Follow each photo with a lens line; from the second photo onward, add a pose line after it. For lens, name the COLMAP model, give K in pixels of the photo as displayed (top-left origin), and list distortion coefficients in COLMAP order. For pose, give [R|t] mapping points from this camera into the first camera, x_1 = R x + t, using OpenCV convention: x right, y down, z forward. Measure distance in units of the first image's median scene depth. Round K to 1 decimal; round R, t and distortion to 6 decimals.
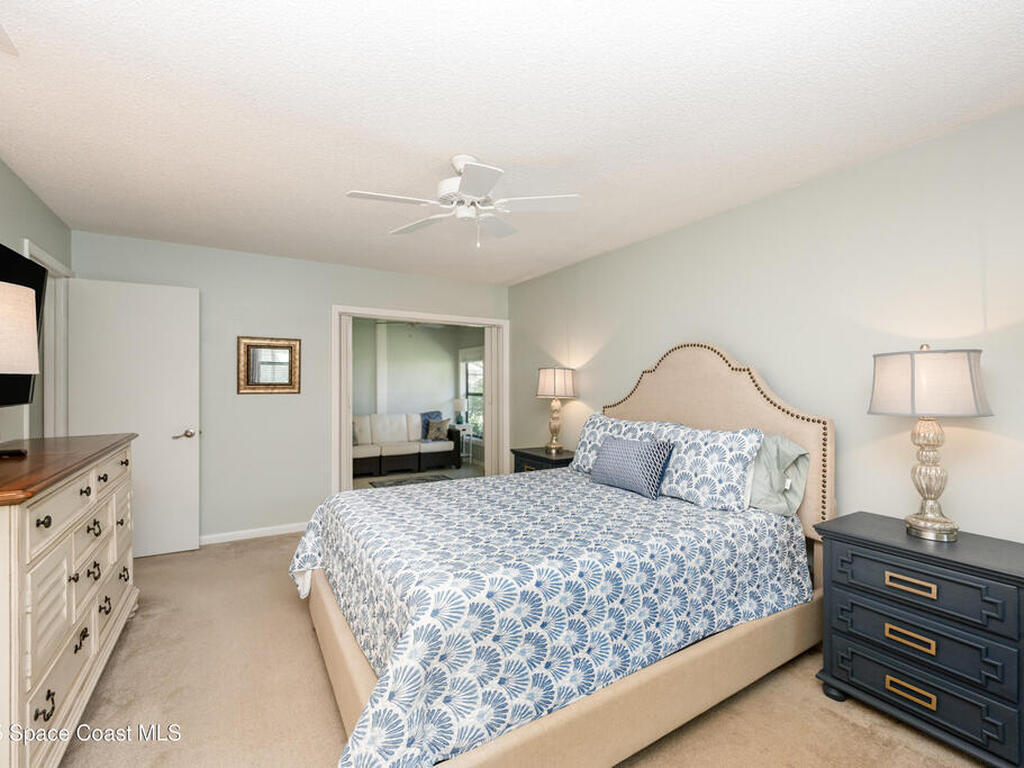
lens RADIAL K [[464.3, 0, 512.2], [0, 464.3, 386.1], [0, 0, 1]] dist [0.000040, -0.000717]
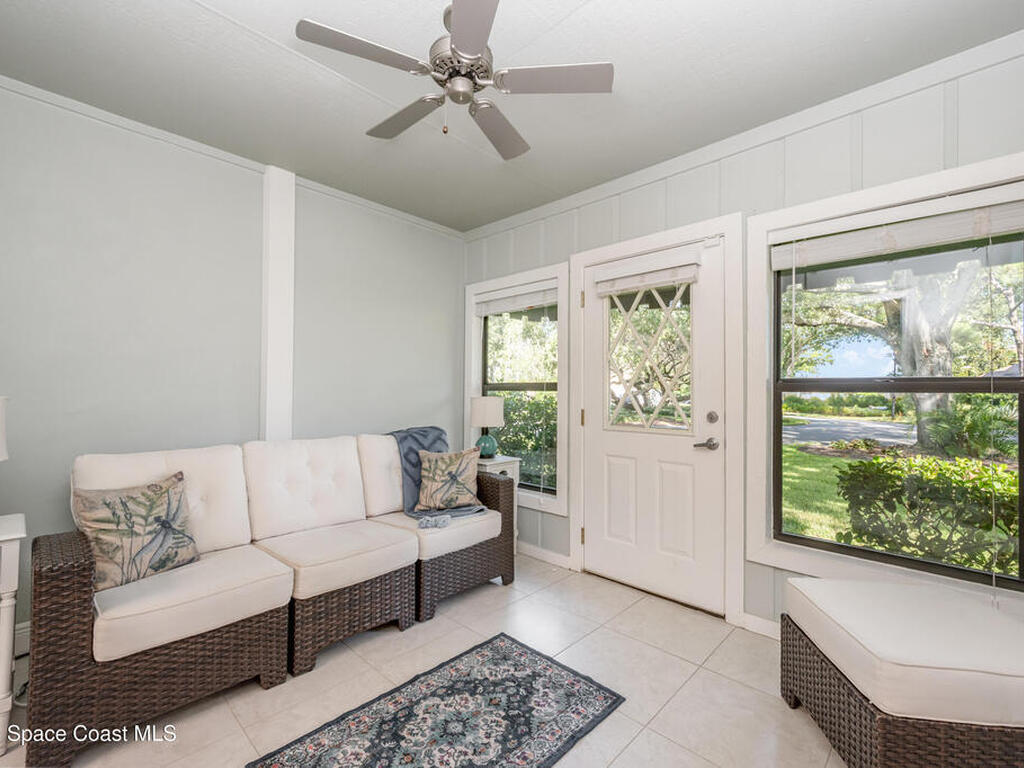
lens RADIAL K [[464.3, 0, 517.3], [0, 464.3, 388.4], [0, 0, 1]] dist [0.000040, -0.000717]
pose [[0.963551, 0.008204, 0.267399, -0.207821], [-0.007486, 0.999965, -0.003705, 0.023613], [-0.267420, 0.001568, 0.963579, 0.635371]]
